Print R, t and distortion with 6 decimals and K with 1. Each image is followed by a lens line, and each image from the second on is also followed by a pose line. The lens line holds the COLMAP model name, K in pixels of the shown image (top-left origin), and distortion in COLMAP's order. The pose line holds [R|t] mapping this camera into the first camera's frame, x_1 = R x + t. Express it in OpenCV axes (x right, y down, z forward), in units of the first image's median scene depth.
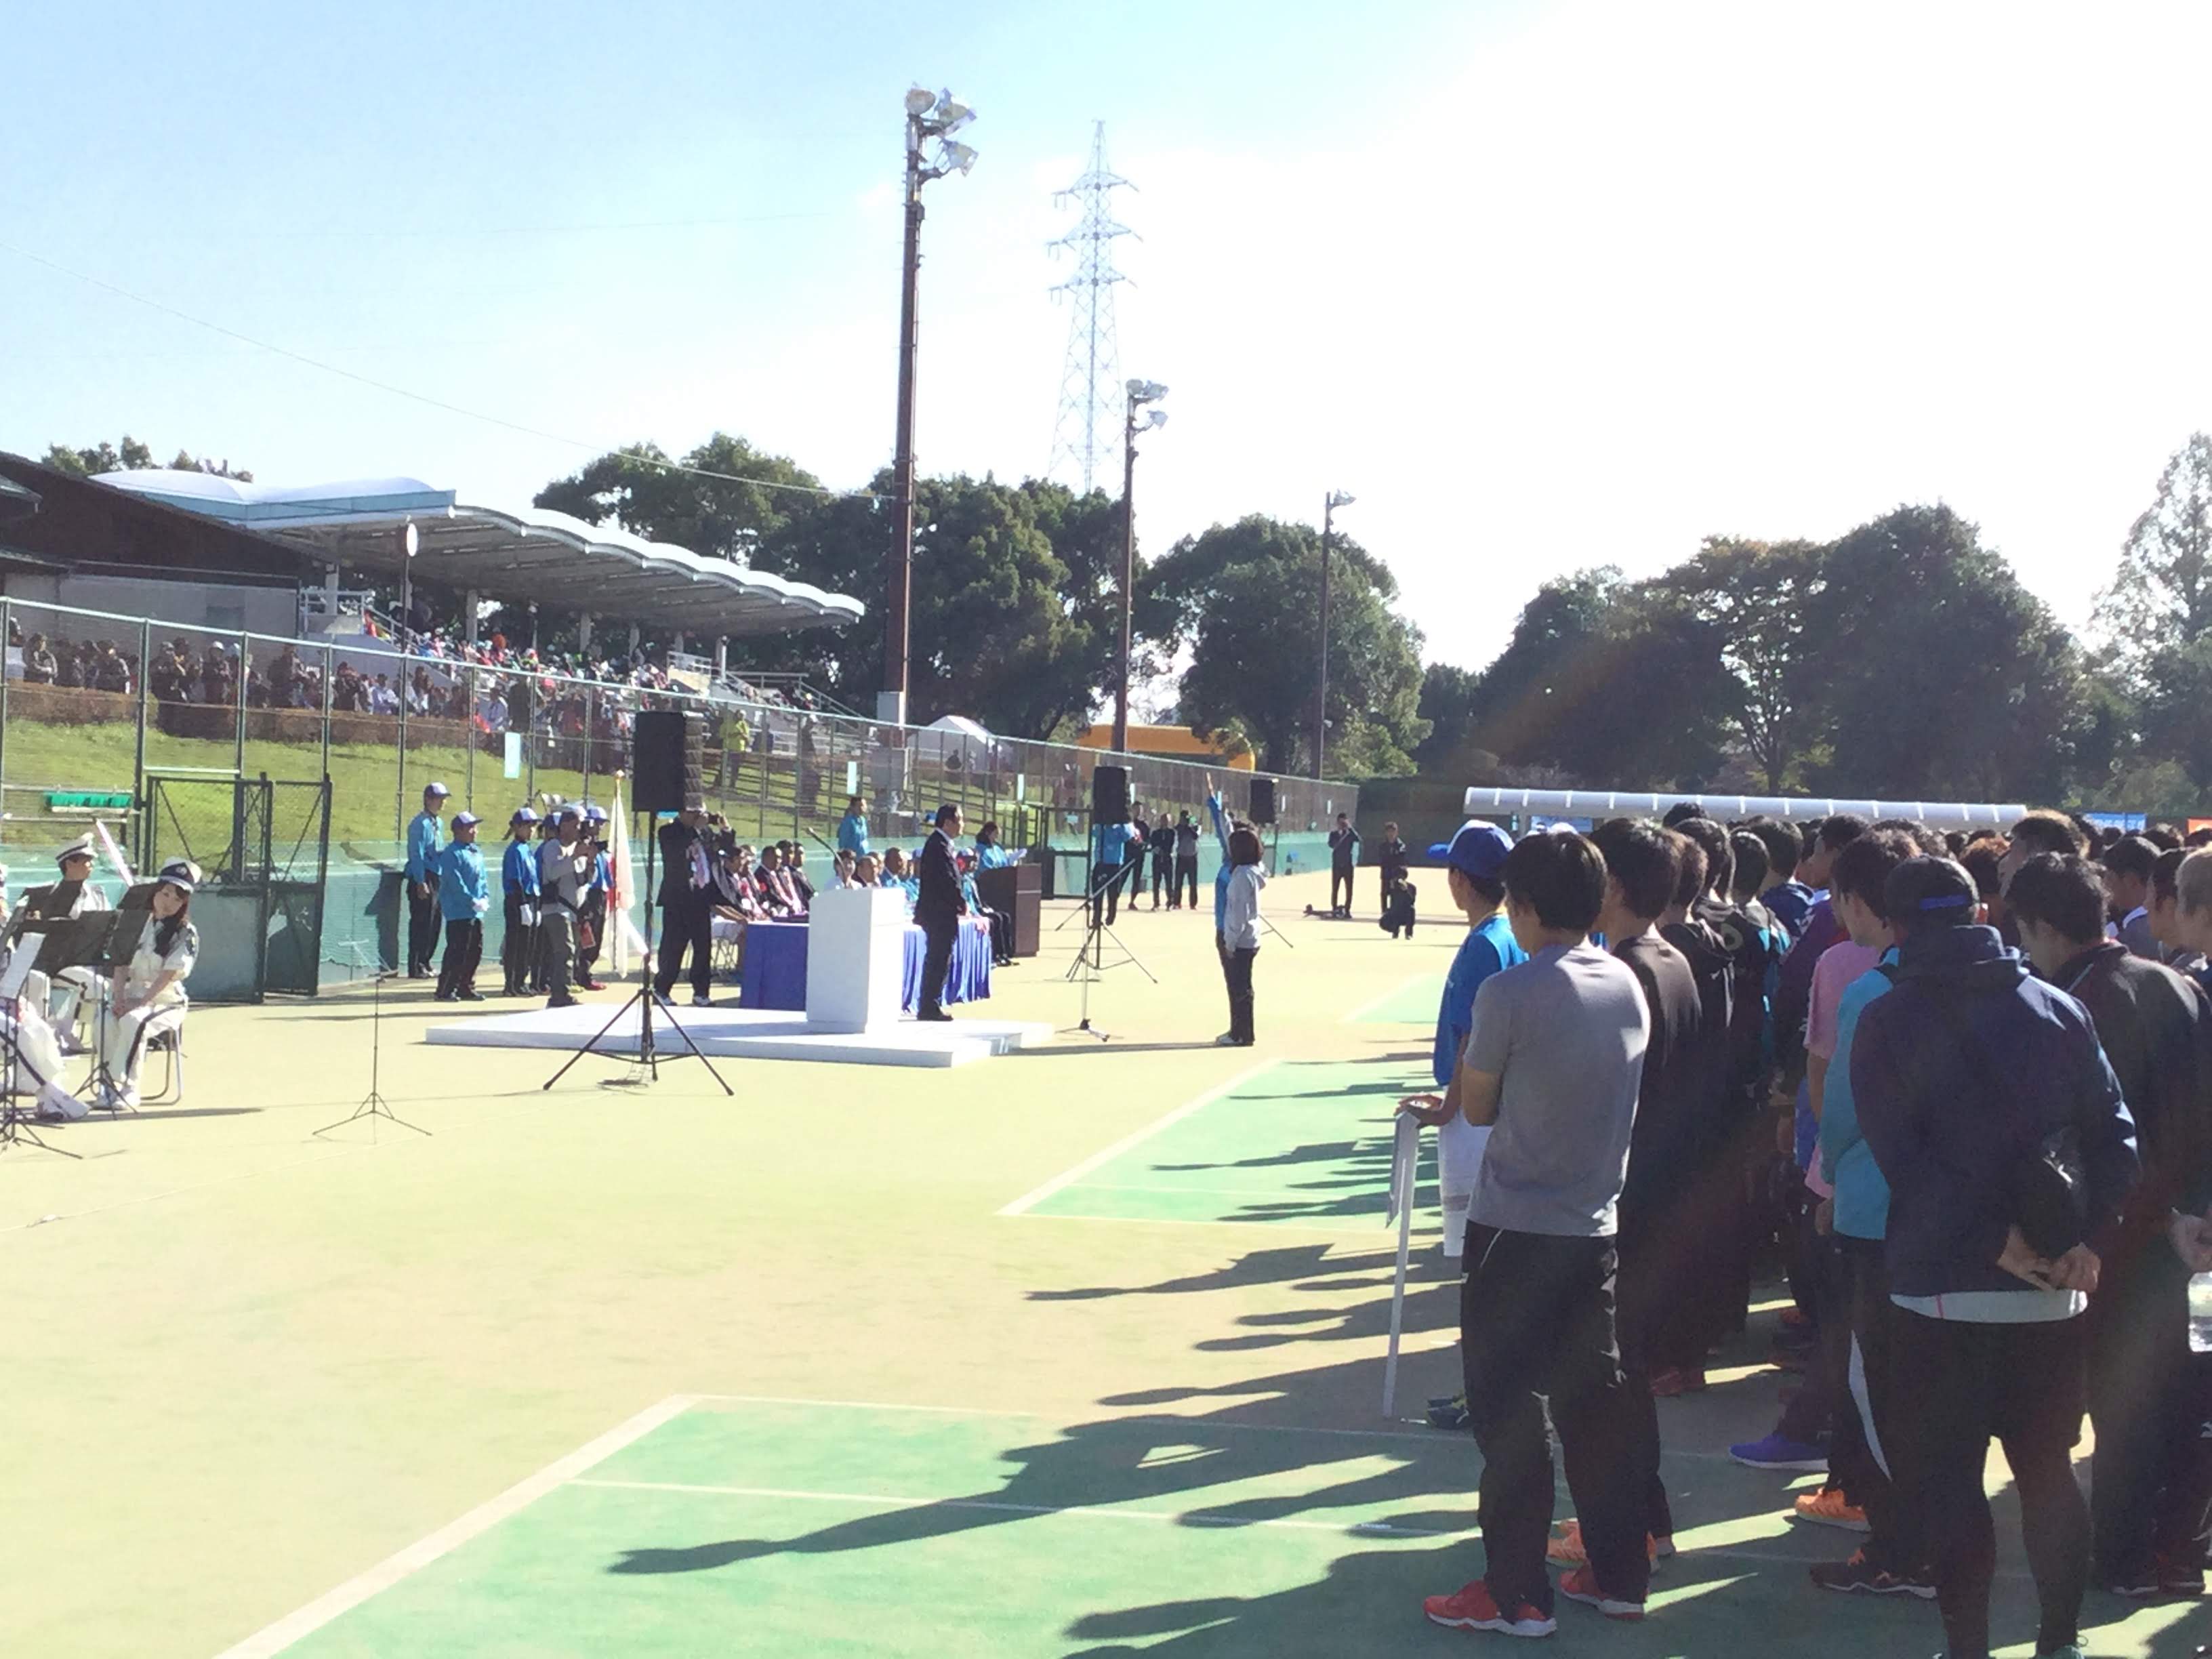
lens RADIAL K [[3786.3, 0, 1106.0], [0, 3786.3, 829.5], [0, 0, 1]] dist [-0.005959, 1.316515]
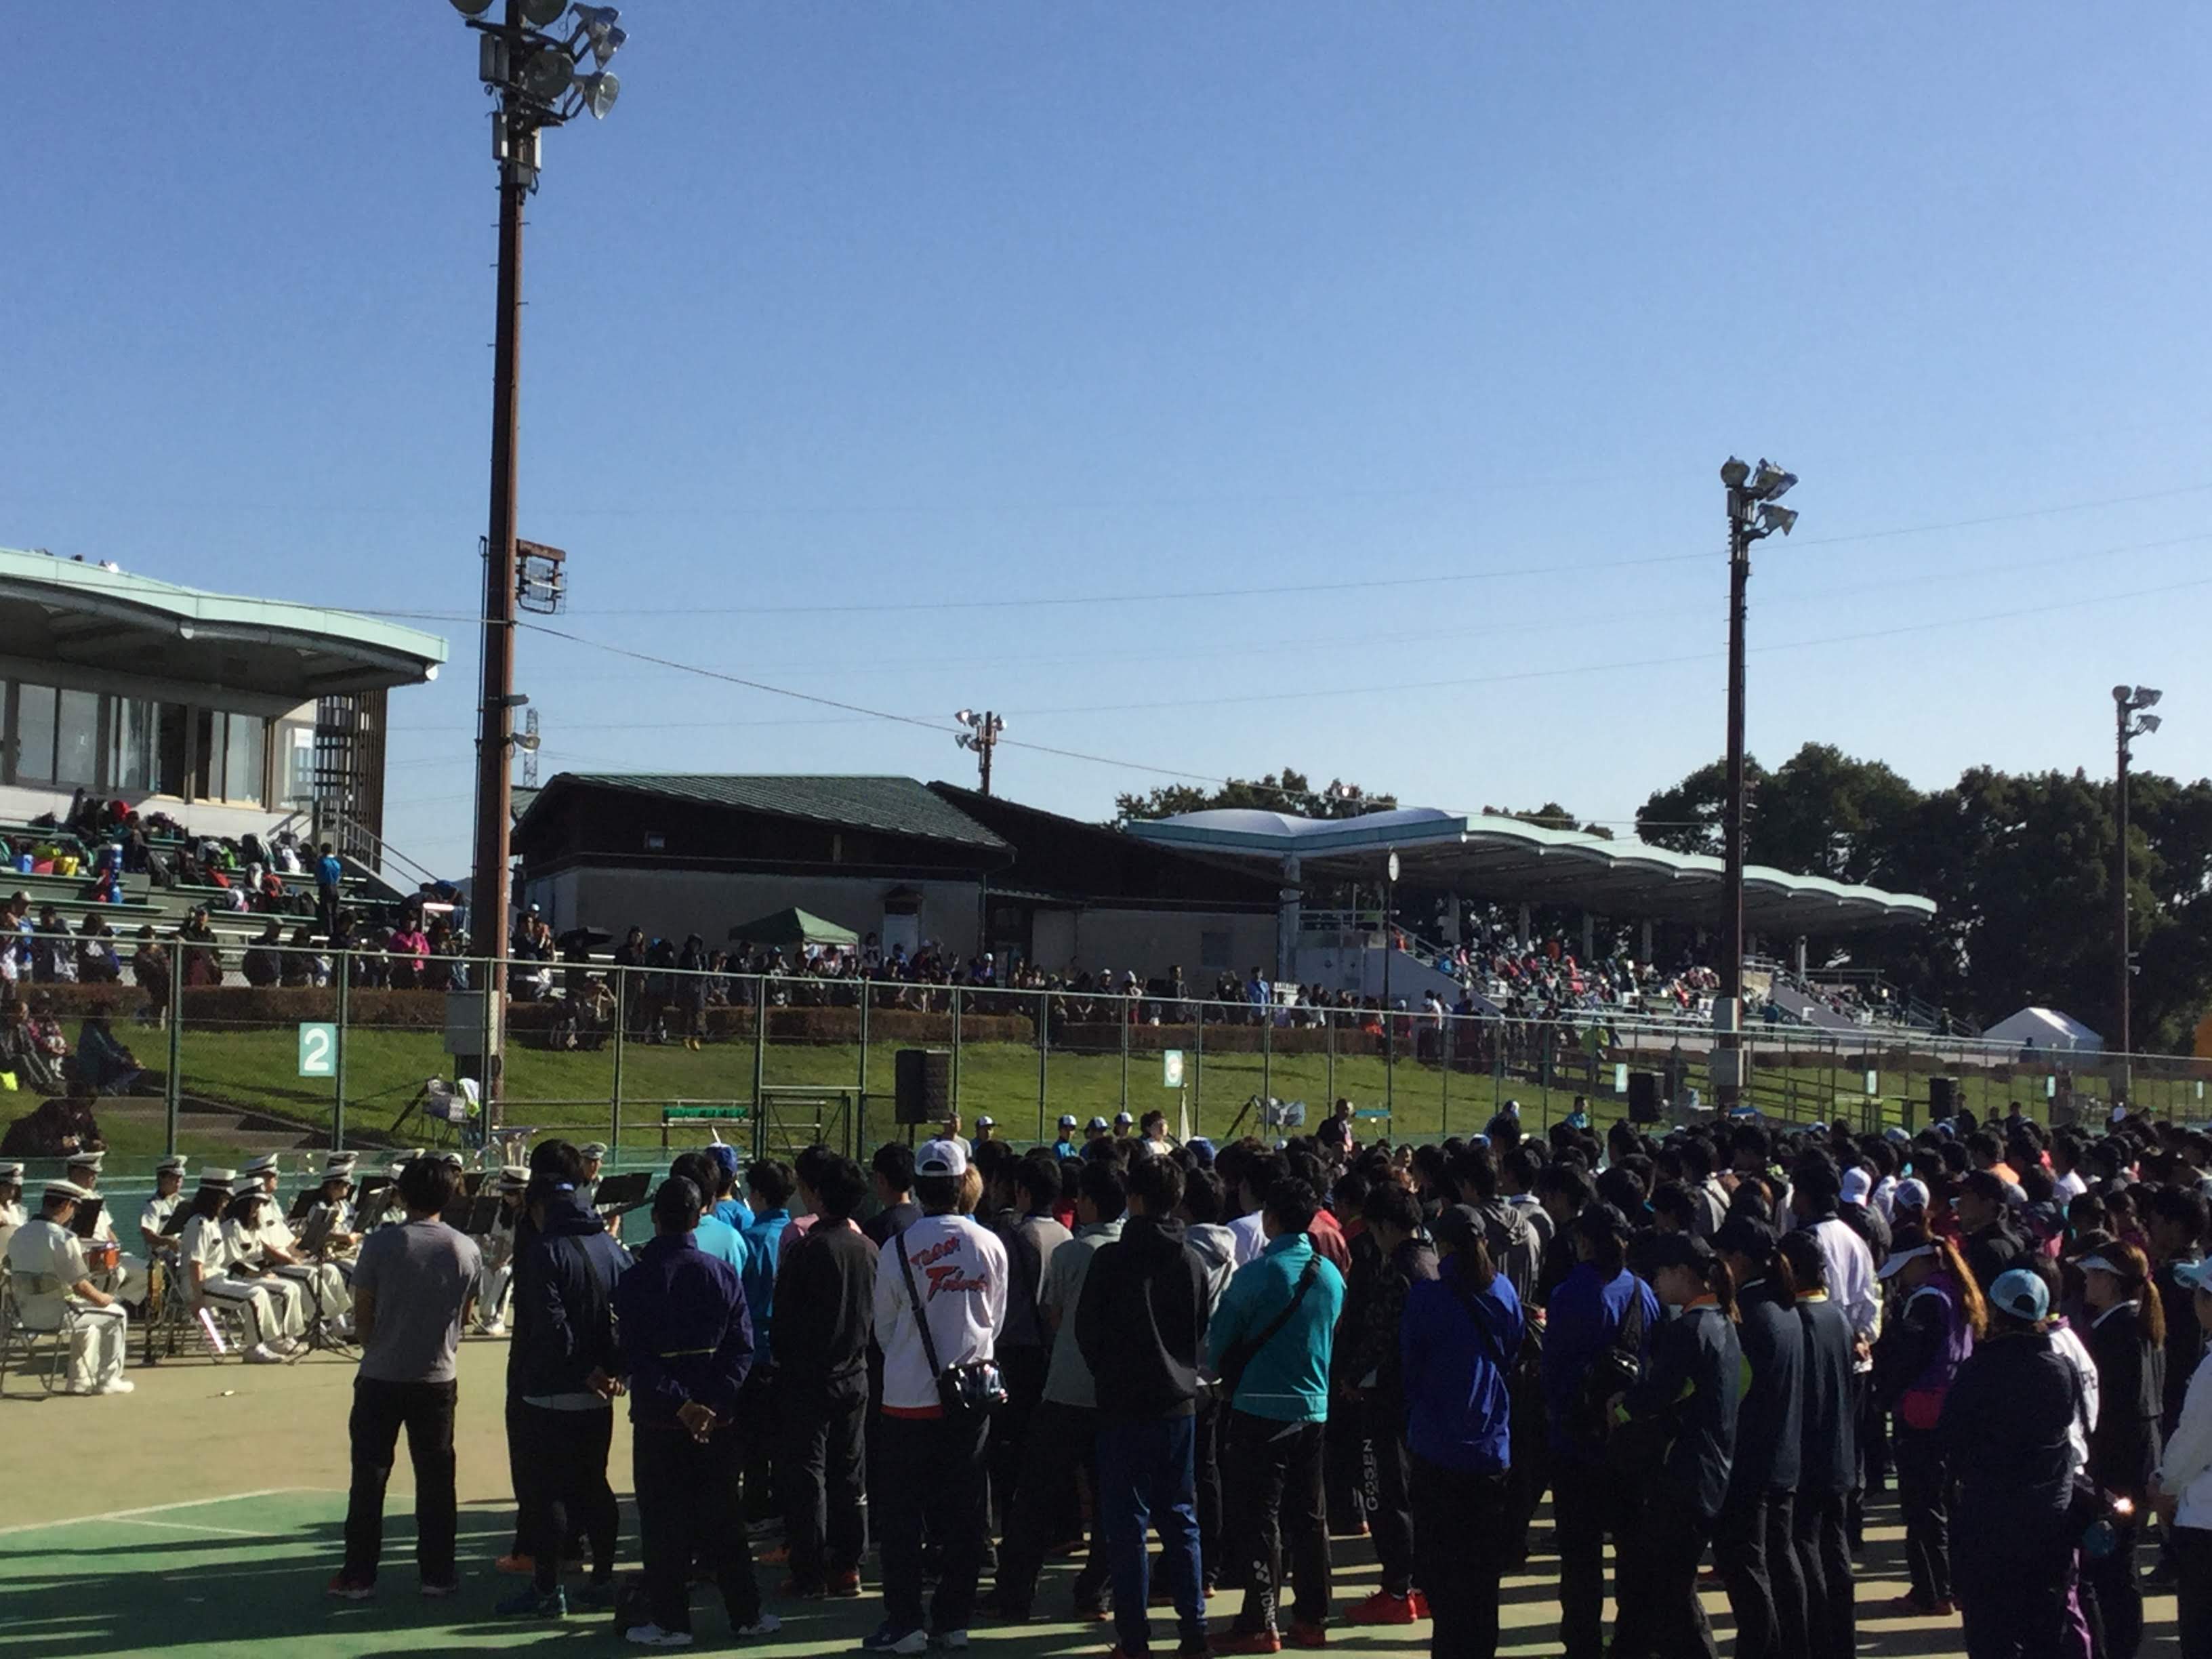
lens RADIAL K [[3674.9, 0, 1106.0], [0, 3674.9, 829.5], [0, 0, 1]] dist [0.057171, 0.091705]
pose [[0.939997, -0.033567, -0.339527, 0.091021], [0.007187, 0.996876, -0.078657, -0.001198], [0.341107, 0.071497, 0.937302, -0.051651]]
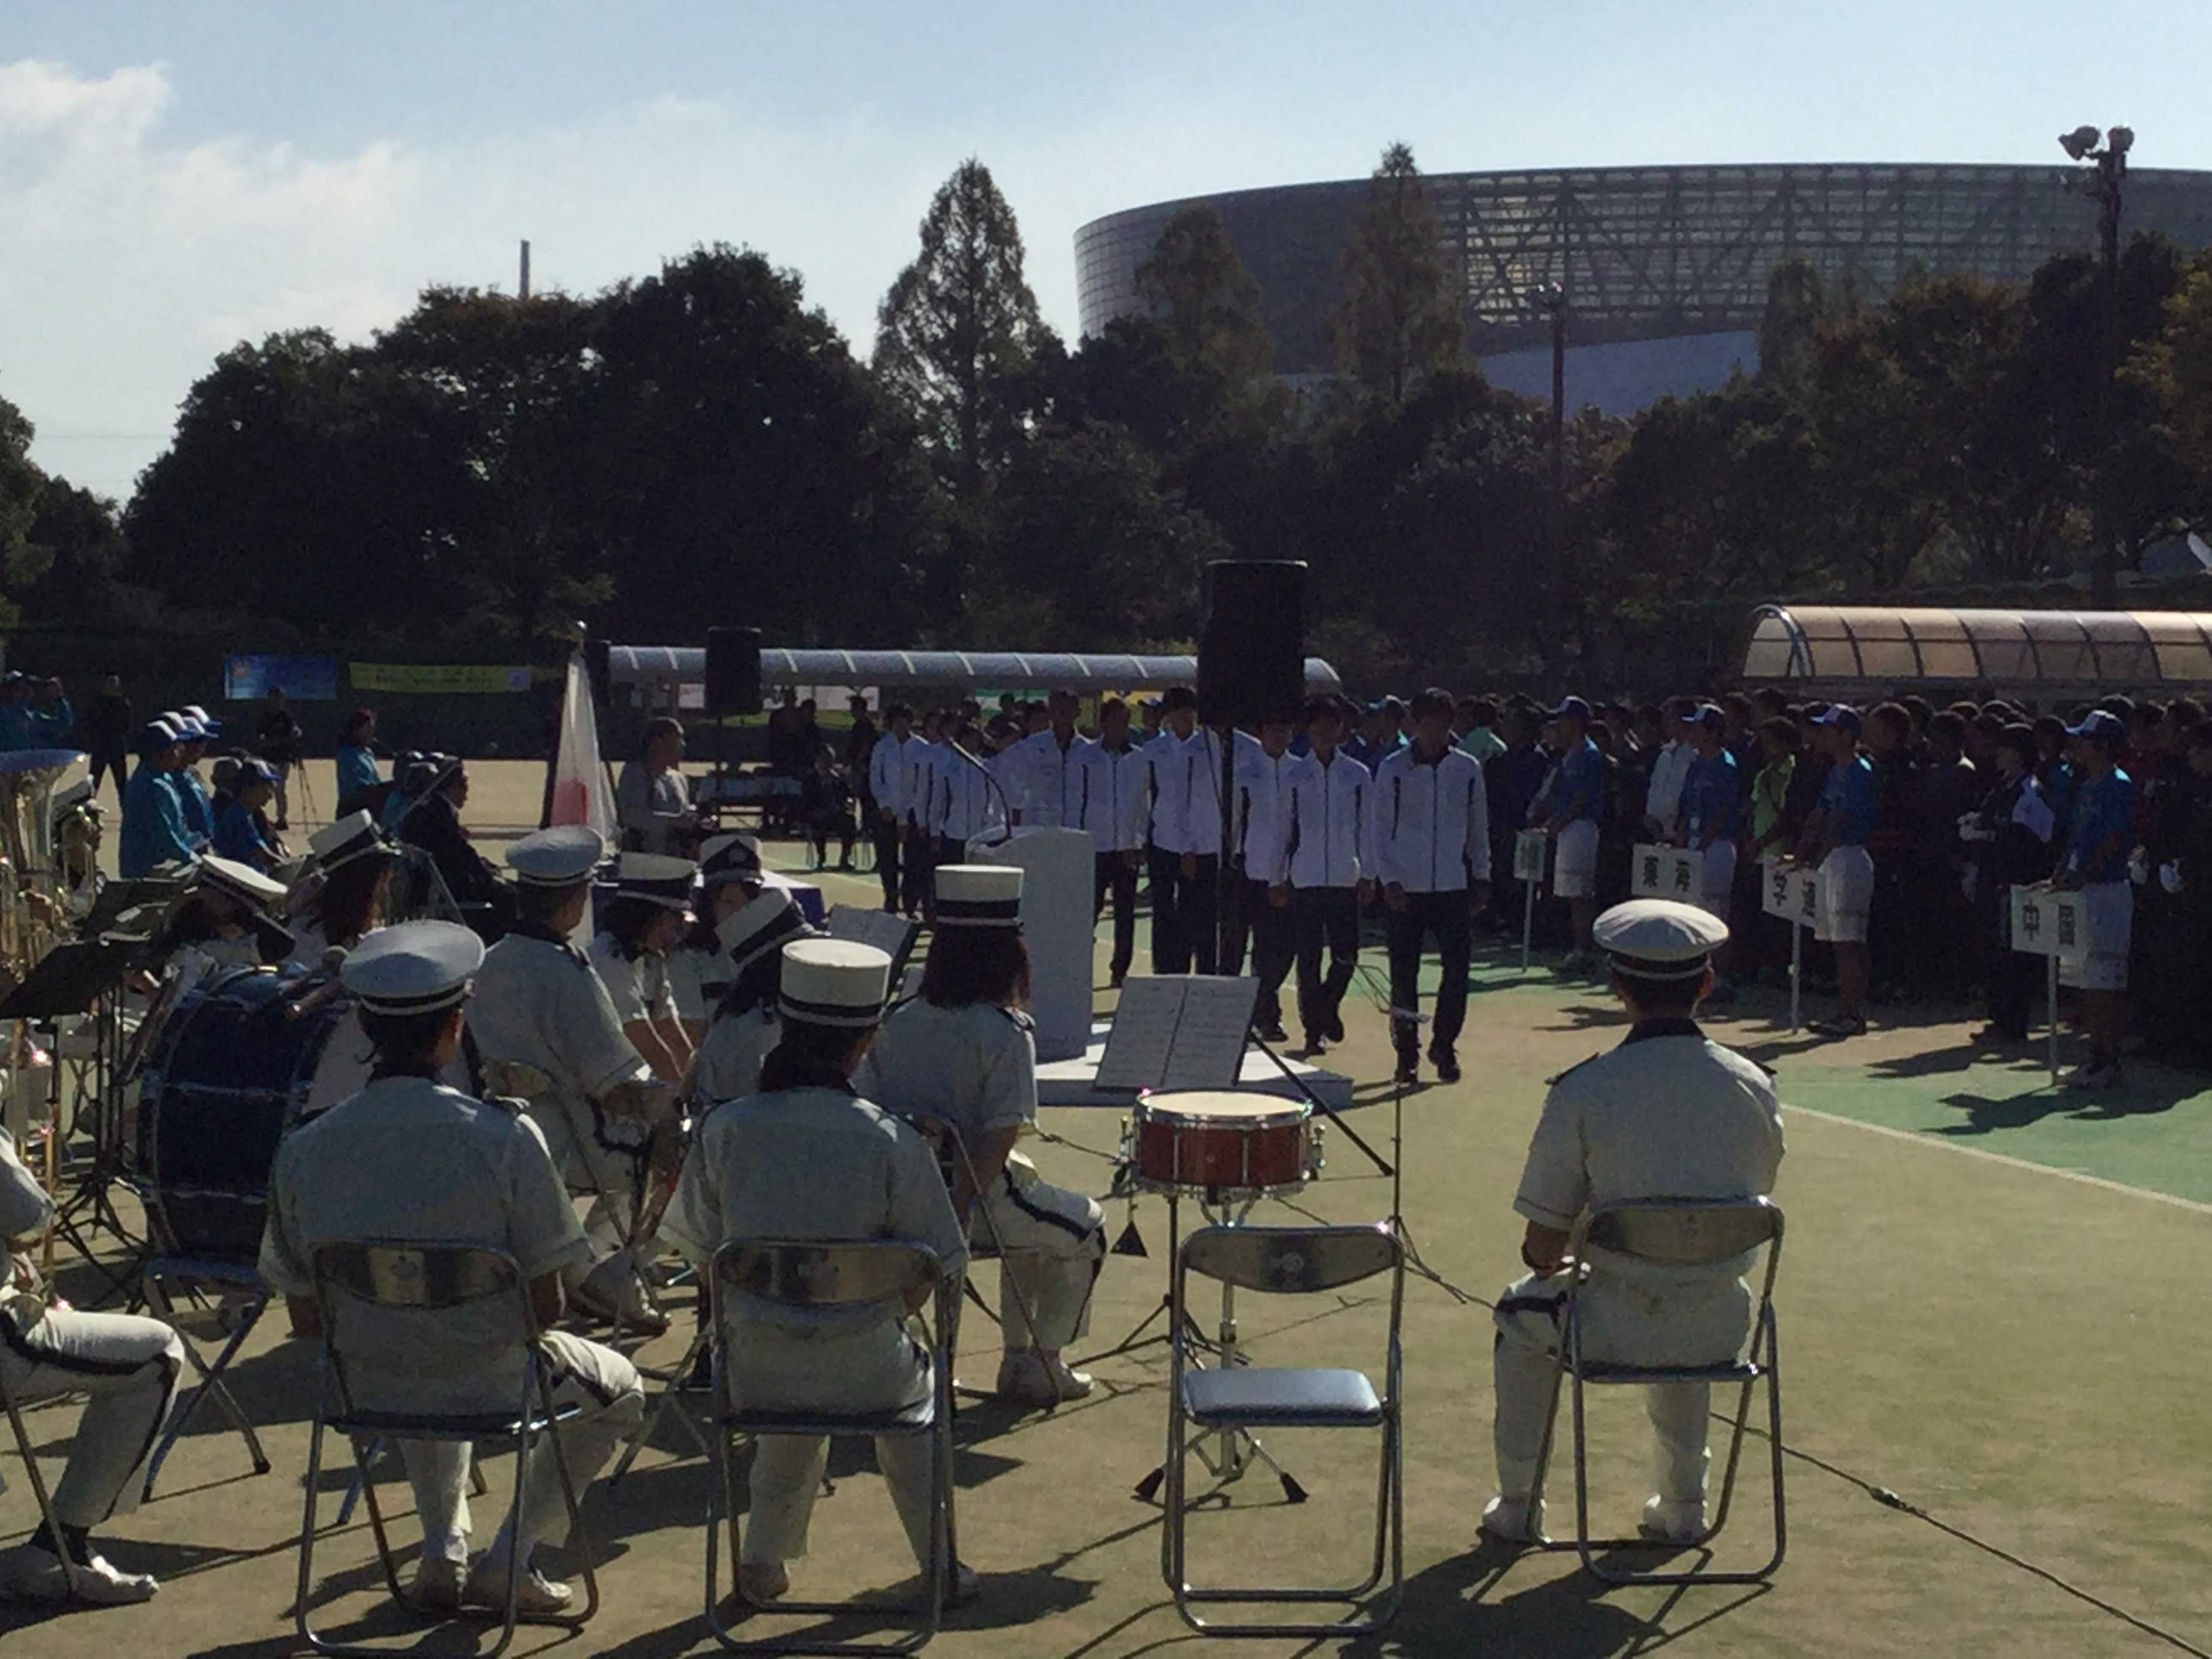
lens RADIAL K [[5063.8, 0, 1106.0], [0, 5063.8, 829.5], [0, 0, 1]] dist [-0.087227, 2.402068]
pose [[0.936749, -0.028327, 0.348853, -0.098361], [0.018404, 0.999327, 0.031728, -0.003178], [-0.349517, -0.023301, 0.936640, 0.047722]]
